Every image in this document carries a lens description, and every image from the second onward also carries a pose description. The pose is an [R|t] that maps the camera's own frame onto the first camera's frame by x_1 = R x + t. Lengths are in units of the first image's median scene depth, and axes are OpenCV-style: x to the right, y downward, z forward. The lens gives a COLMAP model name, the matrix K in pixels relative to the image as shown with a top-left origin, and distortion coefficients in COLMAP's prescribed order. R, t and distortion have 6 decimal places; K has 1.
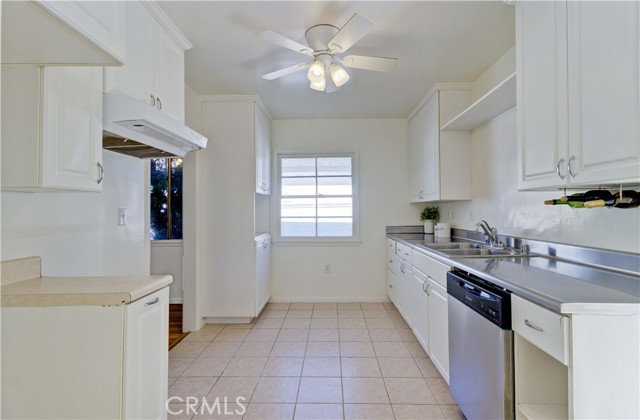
lens RADIAL K [[290.7, 0, 313.7], [0, 290.7, 208.4], [0, 0, 1]] dist [0.005225, 0.003742]
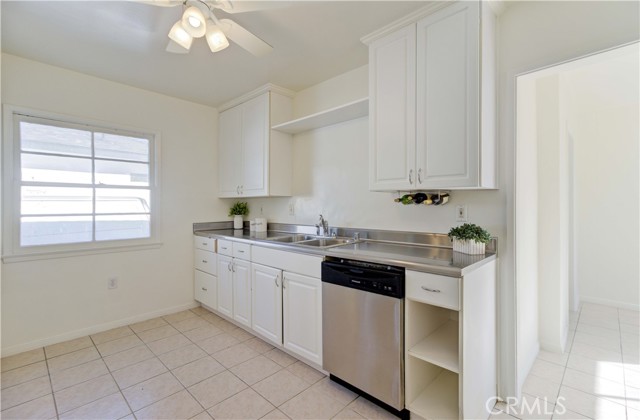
lens RADIAL K [[290.7, 0, 316.9], [0, 290.7, 207.7], [0, 0, 1]] dist [0.005225, 0.003742]
pose [[0.680408, 0.000725, 0.732833, -0.152882], [-0.009622, 0.999922, 0.007945, 0.002396], [-0.732770, -0.012457, 0.680362, 0.115762]]
